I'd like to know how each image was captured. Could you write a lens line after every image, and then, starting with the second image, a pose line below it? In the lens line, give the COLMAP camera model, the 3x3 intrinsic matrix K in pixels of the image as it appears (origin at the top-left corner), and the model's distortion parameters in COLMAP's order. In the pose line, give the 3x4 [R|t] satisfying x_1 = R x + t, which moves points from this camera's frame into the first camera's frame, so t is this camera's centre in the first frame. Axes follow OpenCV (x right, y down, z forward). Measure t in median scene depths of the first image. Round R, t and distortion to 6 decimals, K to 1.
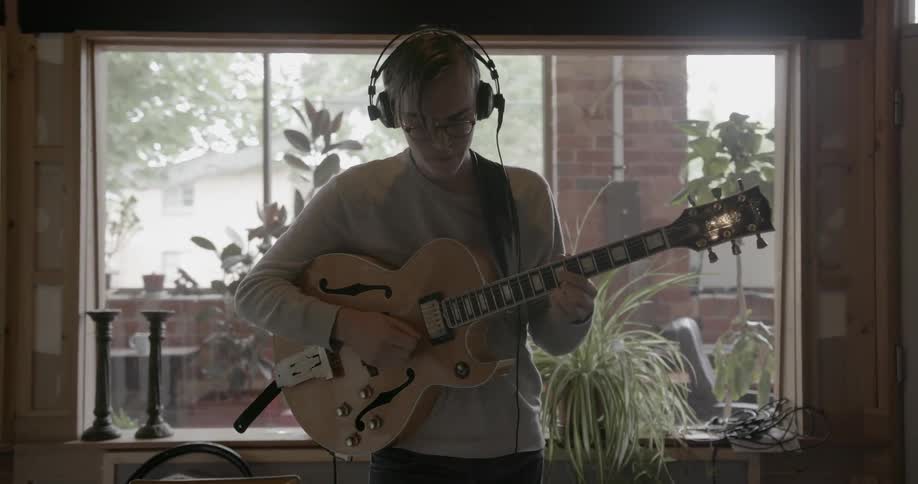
lens RADIAL K [[1148.9, 0, 459.0], [0, 1148.9, 242.0], [0, 0, 1]] dist [0.158861, 0.024664]
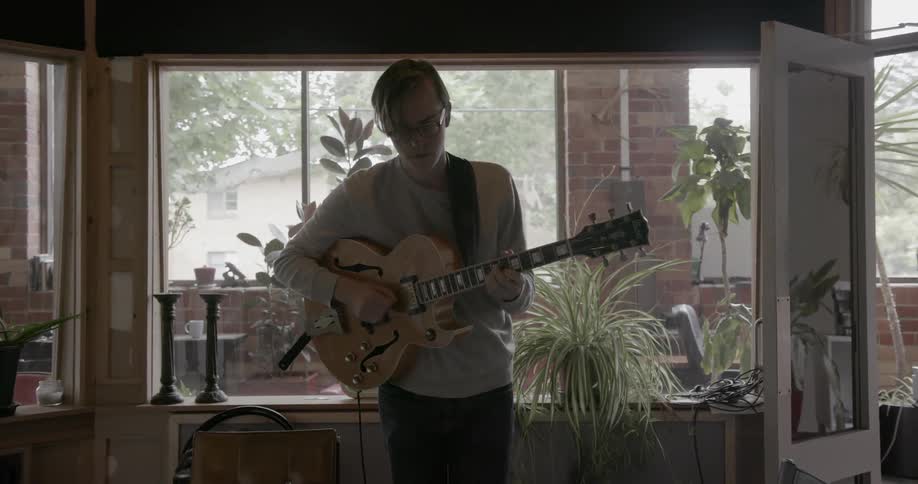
lens RADIAL K [[1148.9, 0, 459.0], [0, 1148.9, 242.0], [0, 0, 1]] dist [0.158861, 0.024664]
pose [[0.999473, -0.006051, -0.031885, 0.020301], [0.005929, 0.999975, -0.003920, 0.011436], [0.031908, 0.003728, 0.999484, -0.130174]]
